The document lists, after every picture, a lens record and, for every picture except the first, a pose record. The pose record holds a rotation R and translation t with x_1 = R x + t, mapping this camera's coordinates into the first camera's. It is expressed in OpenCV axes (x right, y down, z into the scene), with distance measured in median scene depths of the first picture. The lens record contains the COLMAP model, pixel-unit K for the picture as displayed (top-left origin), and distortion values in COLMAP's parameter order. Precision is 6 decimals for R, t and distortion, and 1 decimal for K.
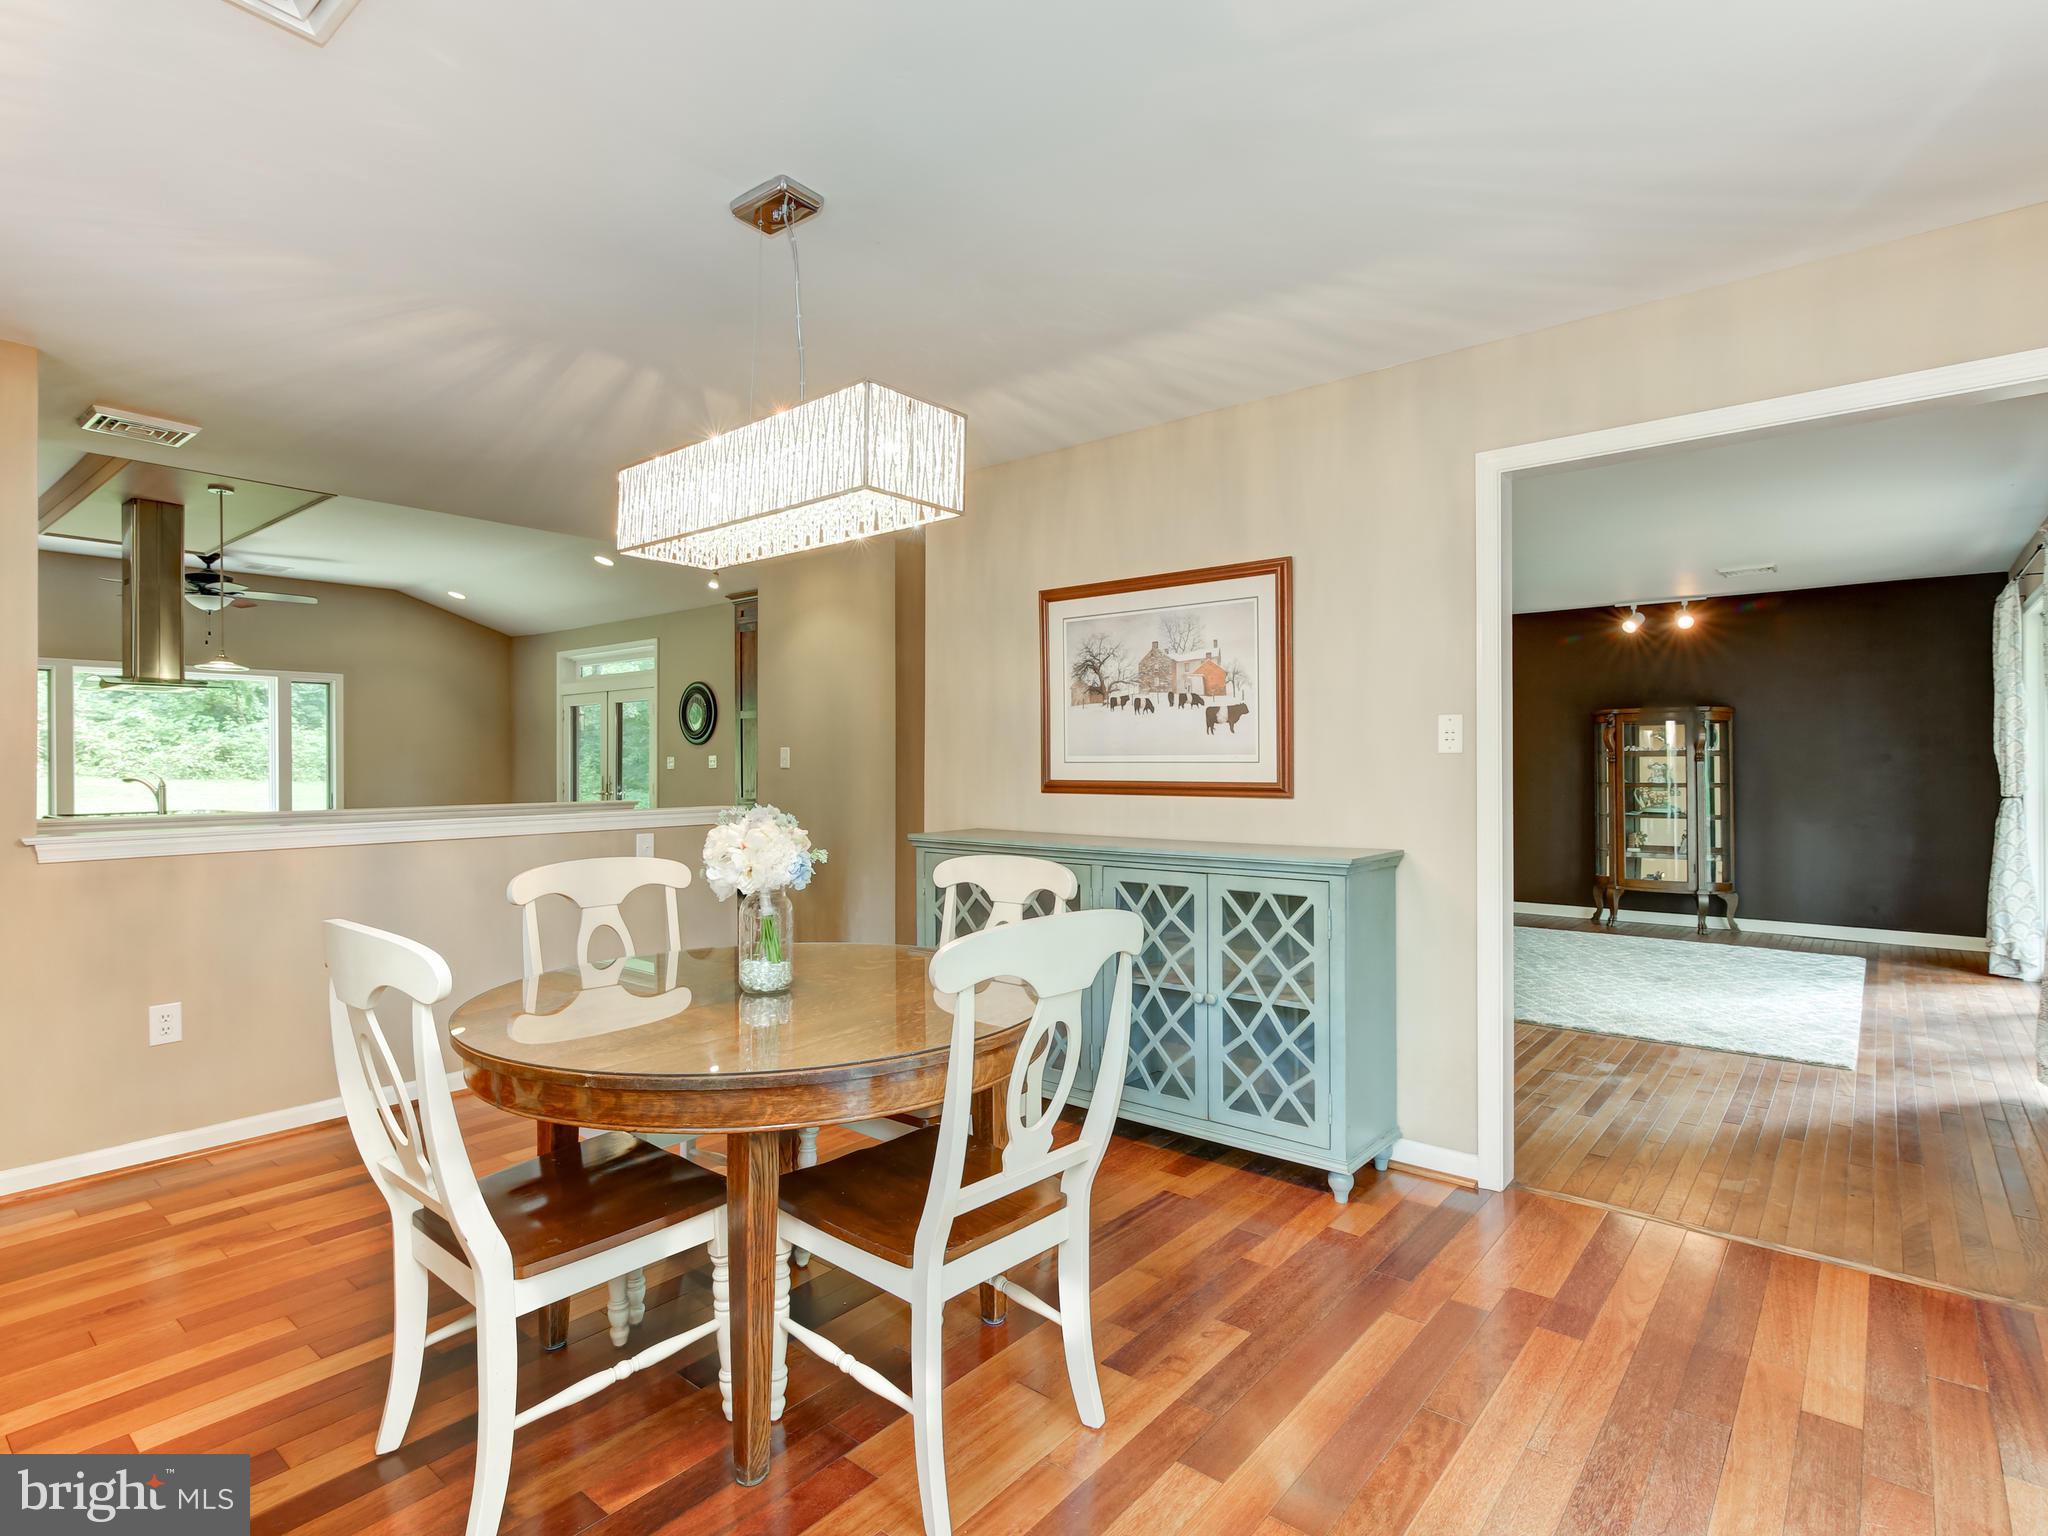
lens RADIAL K [[1059.4, 0, 1029.4], [0, 1059.4, 765.1], [0, 0, 1]] dist [0.003107, 0.001421]
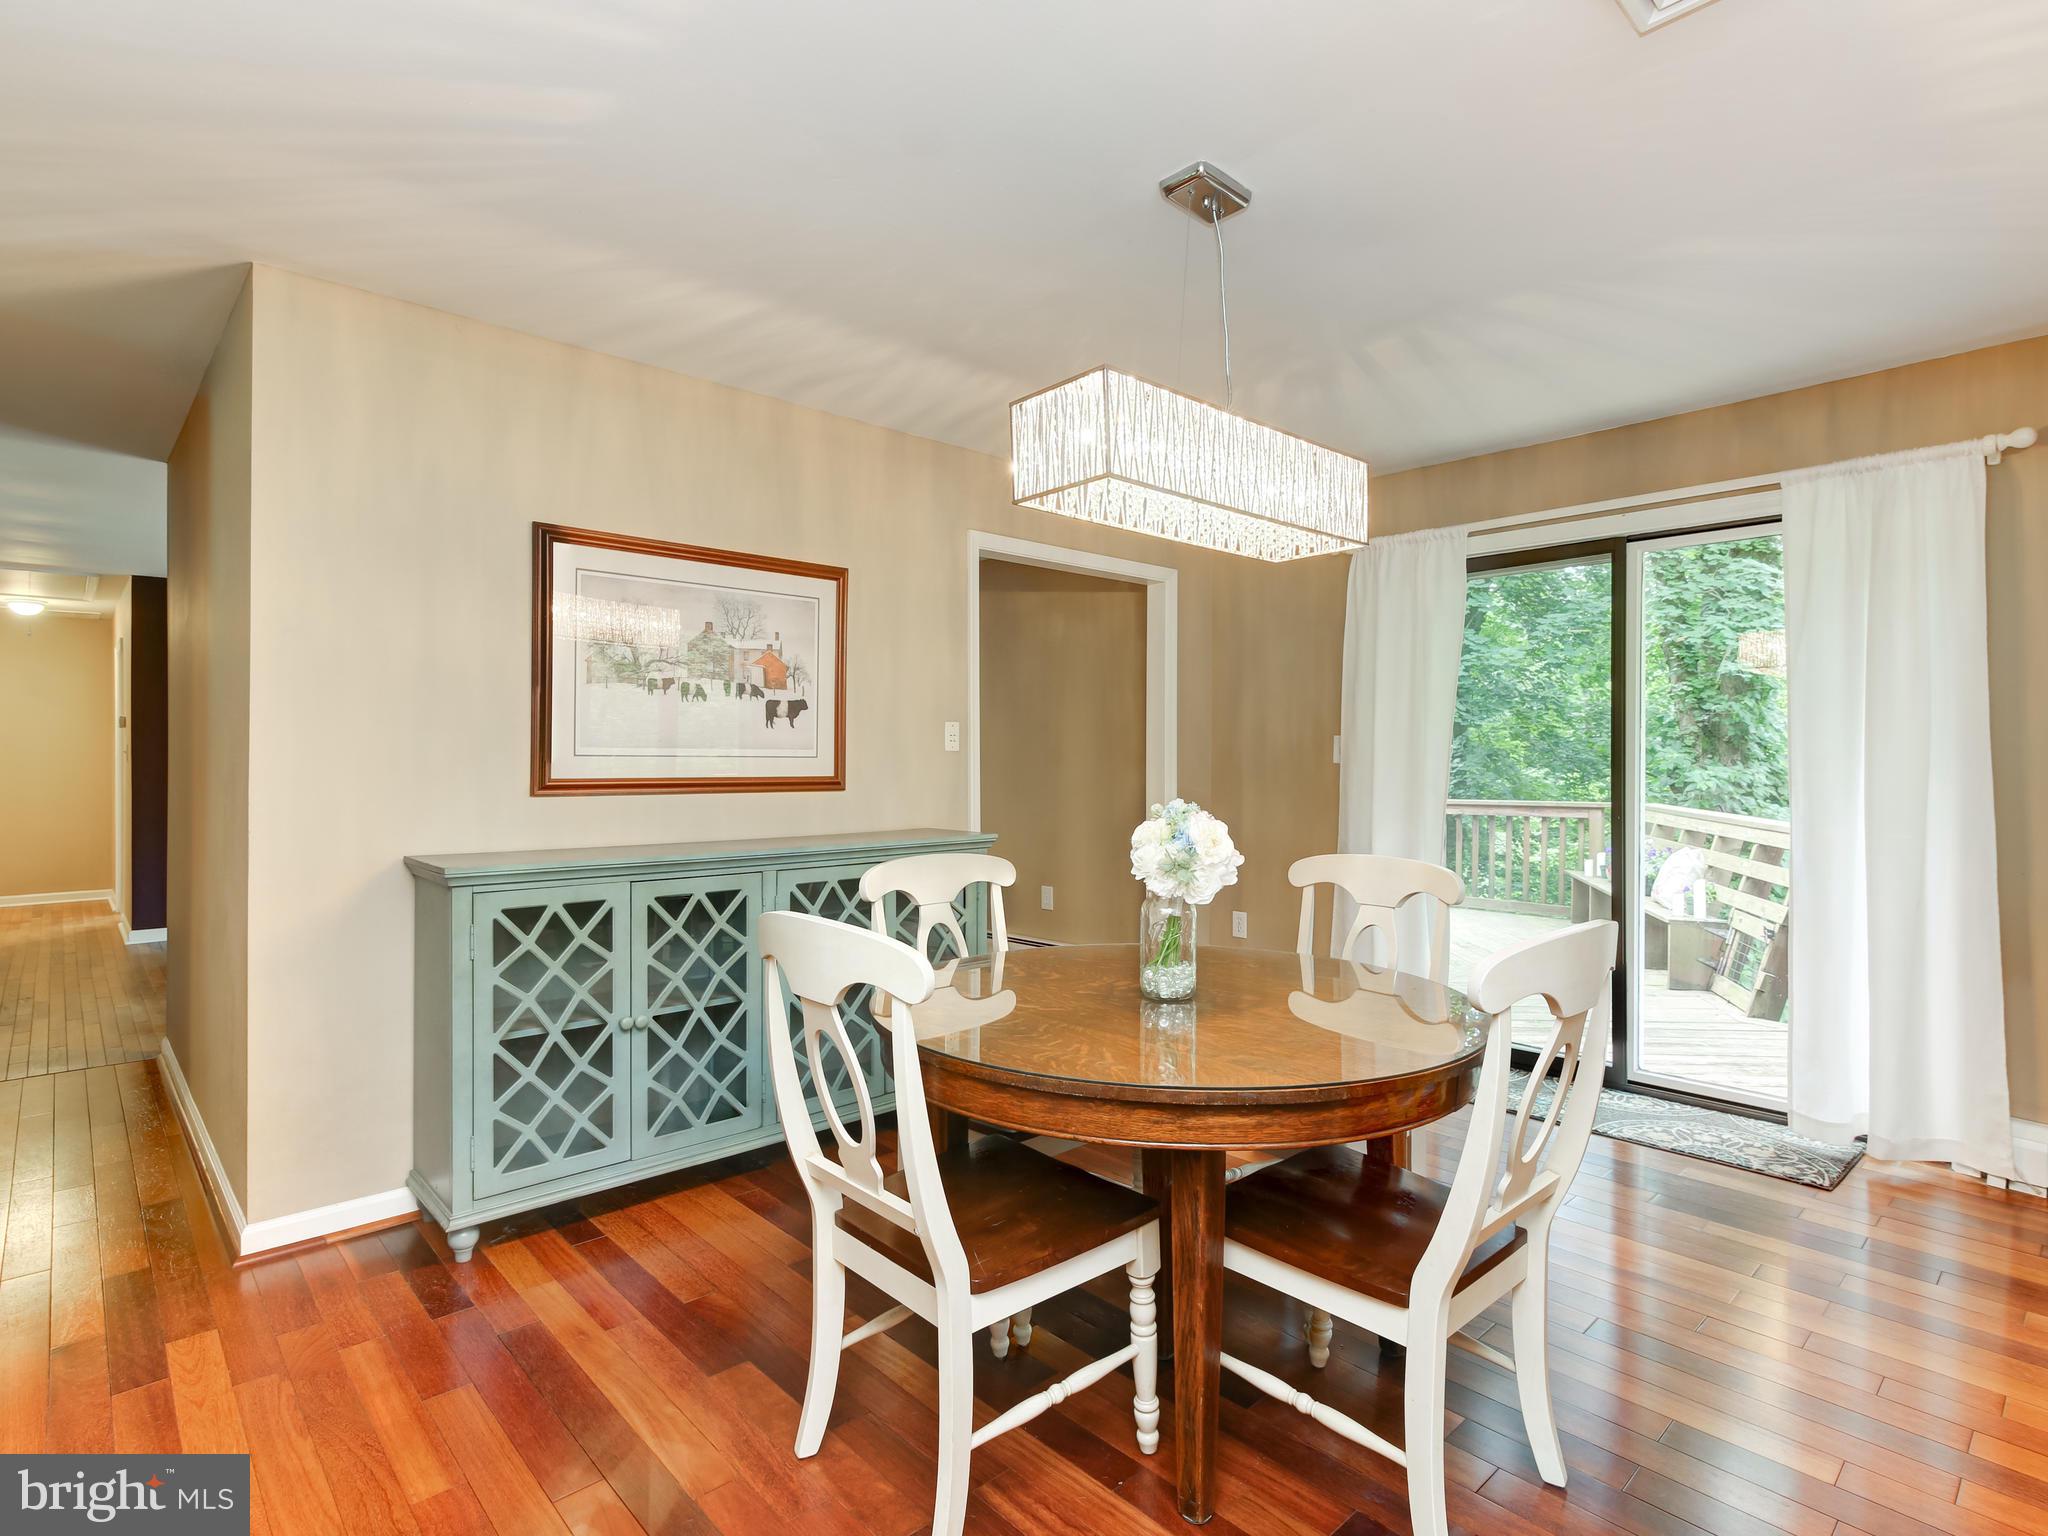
lens RADIAL K [[1059.4, 0, 1029.4], [0, 1059.4, 765.1], [0, 0, 1]] dist [0.003107, 0.001421]
pose [[0.153026, -0.000985, 0.988222, -0.739013], [-0.002470, 0.999996, 0.001379, 0.003001], [-0.988219, -0.002652, 0.153023, 0.600533]]
